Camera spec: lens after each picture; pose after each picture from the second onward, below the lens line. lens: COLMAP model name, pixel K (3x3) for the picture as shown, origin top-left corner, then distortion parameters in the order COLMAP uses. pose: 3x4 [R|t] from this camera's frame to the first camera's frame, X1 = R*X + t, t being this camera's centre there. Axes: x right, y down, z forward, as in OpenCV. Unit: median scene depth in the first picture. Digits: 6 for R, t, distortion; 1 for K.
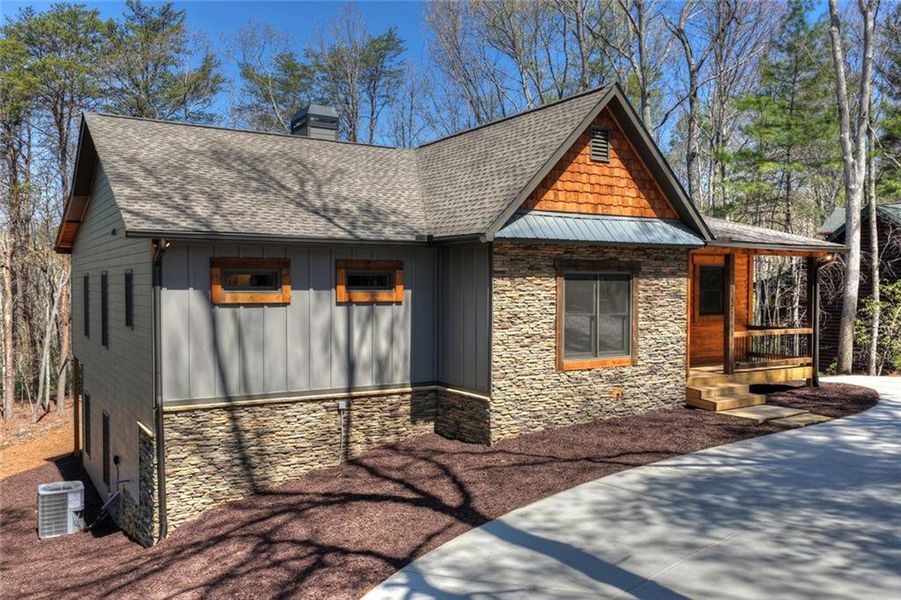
lens RADIAL K [[738.0, 0, 498.4], [0, 738.0, 305.7], [0, 0, 1]] dist [-0.026797, 0.010993]
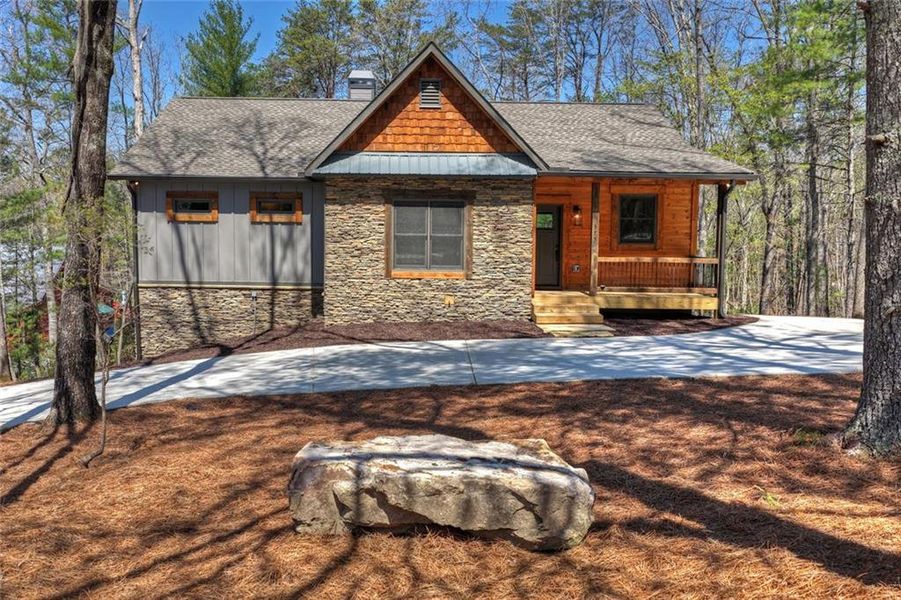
lens RADIAL K [[780.6, 0, 450.9], [0, 780.6, 295.2], [0, 0, 1]] dist [-0.020585, -0.002055]
pose [[0.848805, 0.056125, -0.525719, 0.869689], [-0.025222, 0.997516, 0.065771, 0.026538], [0.528104, -0.042567, 0.848112, -0.084269]]
